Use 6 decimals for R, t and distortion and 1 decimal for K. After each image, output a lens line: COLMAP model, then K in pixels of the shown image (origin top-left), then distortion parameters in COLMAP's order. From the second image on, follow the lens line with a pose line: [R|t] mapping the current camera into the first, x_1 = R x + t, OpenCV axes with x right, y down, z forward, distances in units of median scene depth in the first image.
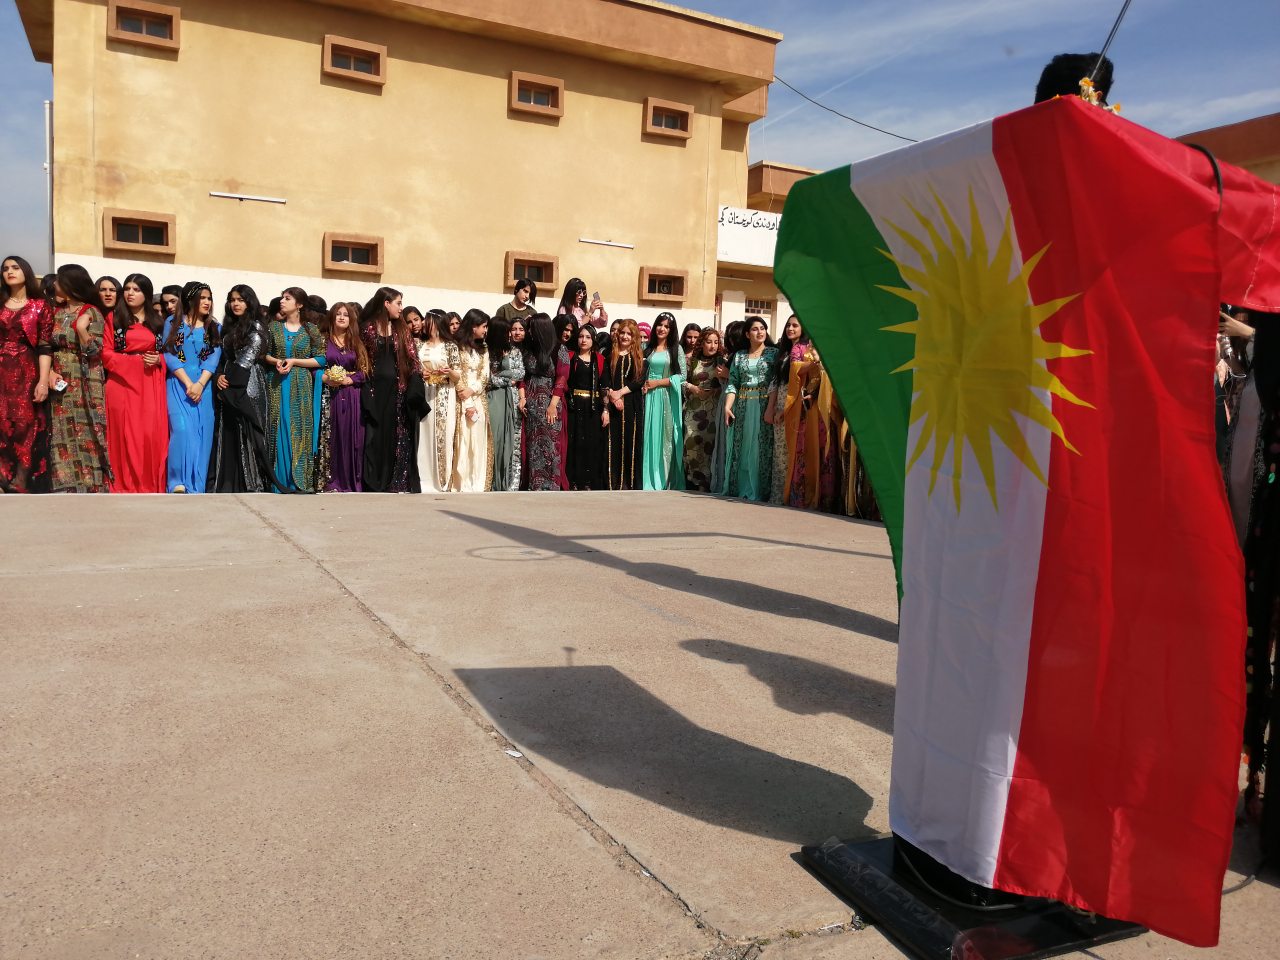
lens RADIAL K [[999.7, 0, 643.0], [0, 999.7, 488.3], [0, 0, 1]] dist [0.016623, -0.037035]
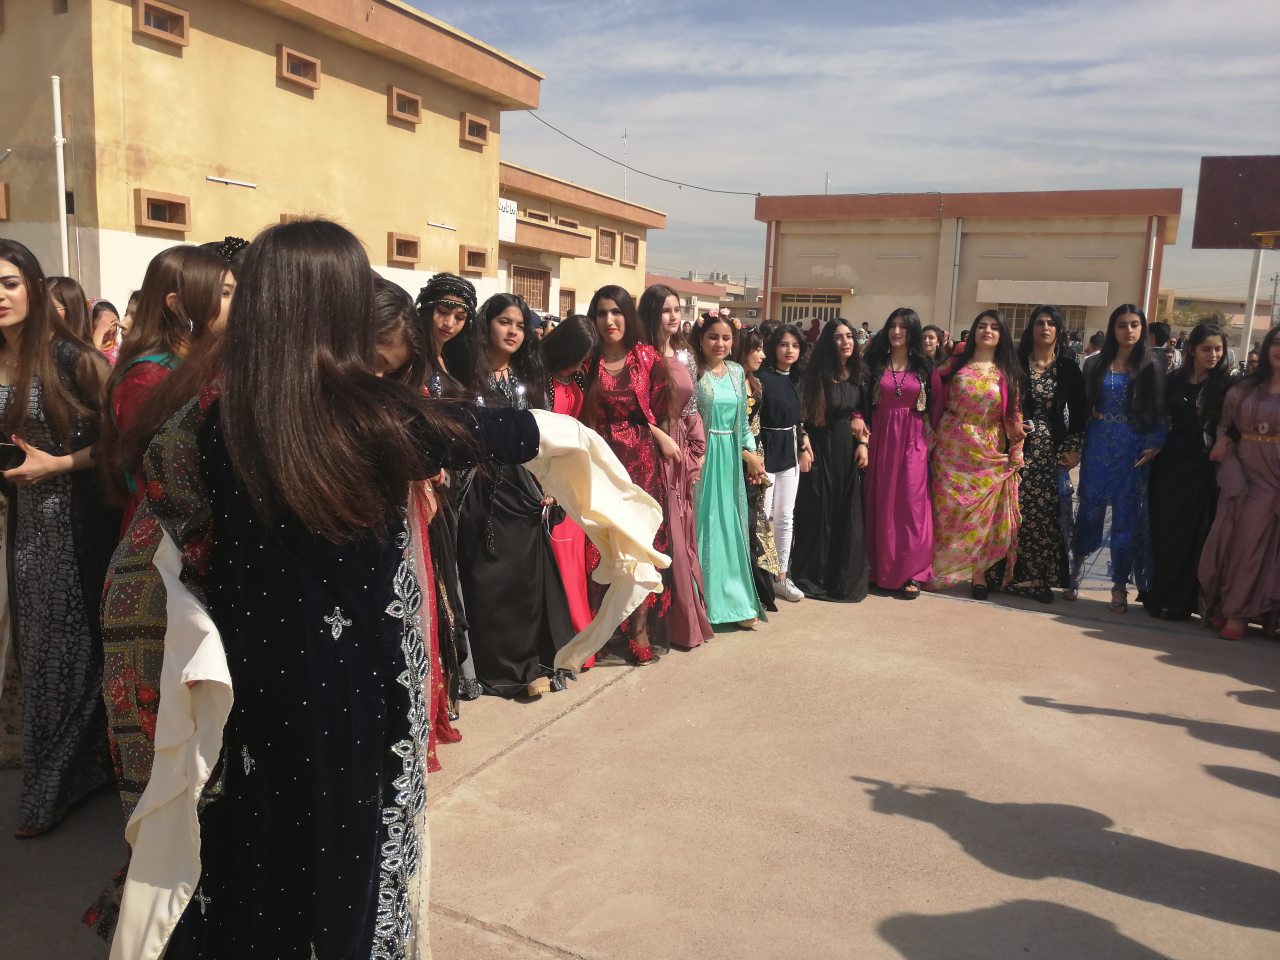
lens RADIAL K [[999.7, 0, 647.6], [0, 999.7, 466.0], [0, 0, 1]] dist [0.016623, -0.037035]
pose [[0.790226, -0.079582, 0.607627, -0.787695], [0.034093, 0.995705, 0.086071, -0.053936], [-0.611867, -0.047300, 0.789545, -0.218922]]
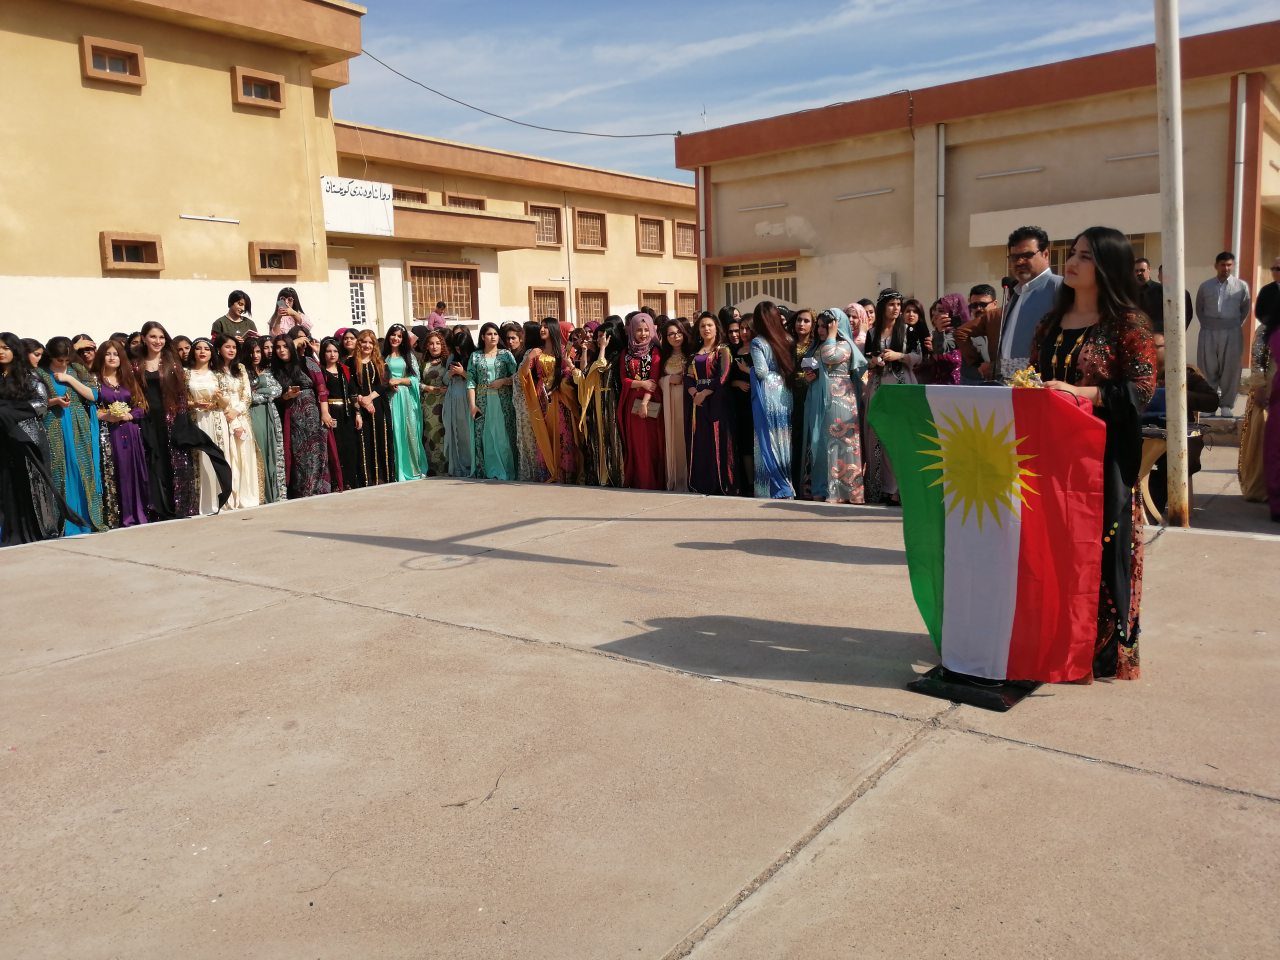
lens RADIAL K [[999.7, 0, 640.7], [0, 999.7, 486.2], [0, 0, 1]] dist [0.016623, -0.037035]
pose [[0.900486, -0.129947, 0.415017, -0.122547], [0.105005, 0.991046, 0.082472, -0.031967], [-0.422018, -0.030686, 0.906068, -0.074444]]
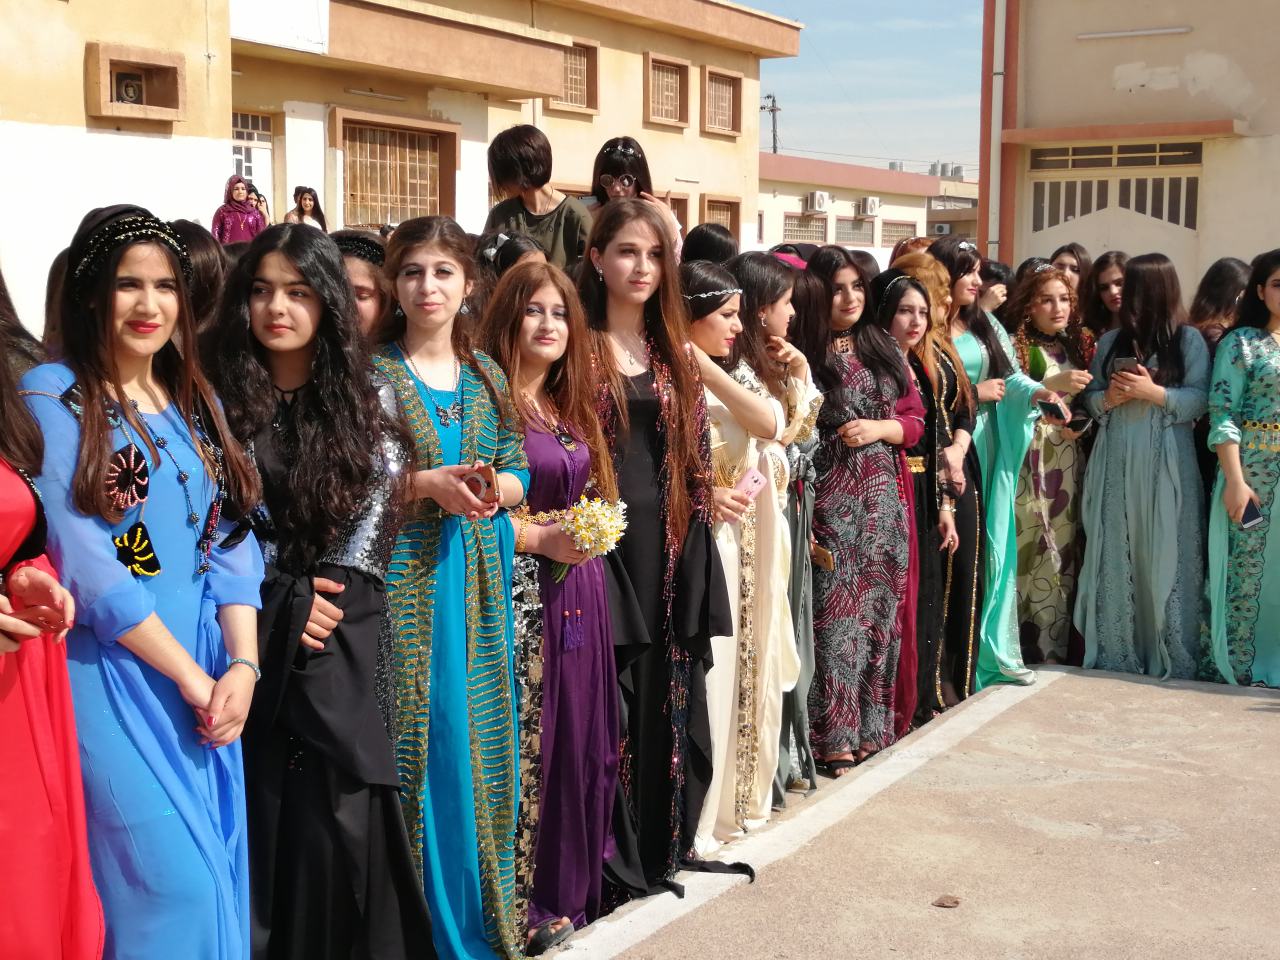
lens RADIAL K [[1667.2, 0, 642.6], [0, 1667.2, 511.7], [0, 0, 1]] dist [-0.008982, 0.000000]
pose [[0.854682, -0.103546, 0.508720, -0.246813], [0.069834, 0.993932, 0.084982, -0.074040], [-0.514433, -0.037107, 0.856727, 0.283607]]
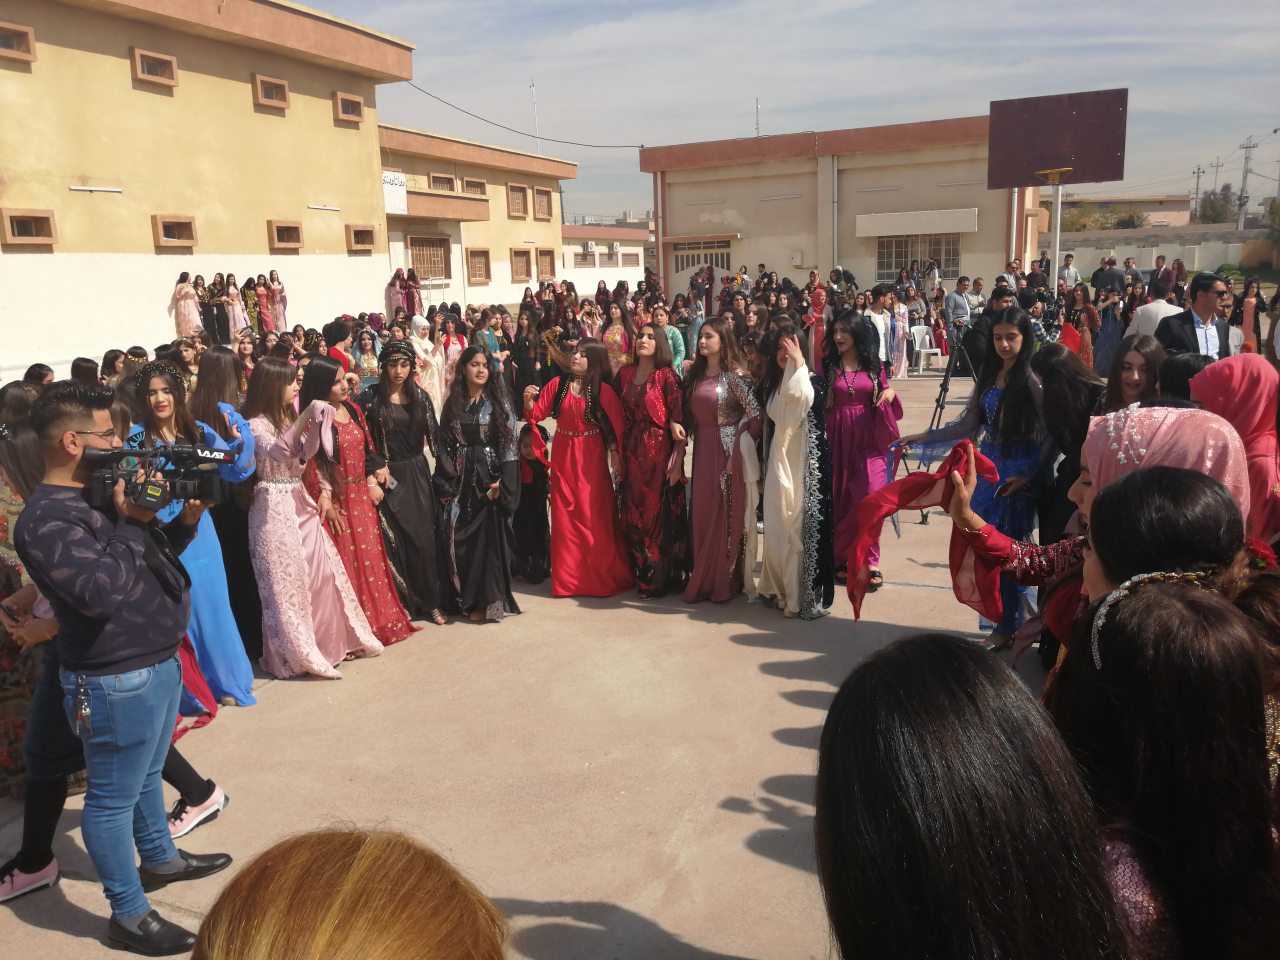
lens RADIAL K [[999.7, 0, 637.4], [0, 999.7, 467.2], [0, 0, 1]] dist [0.016623, -0.037035]
pose [[0.762028, -0.186353, 0.620150, -0.742555], [0.120801, 0.981794, 0.146589, -0.073098], [-0.636177, -0.036790, 0.770666, -0.325556]]
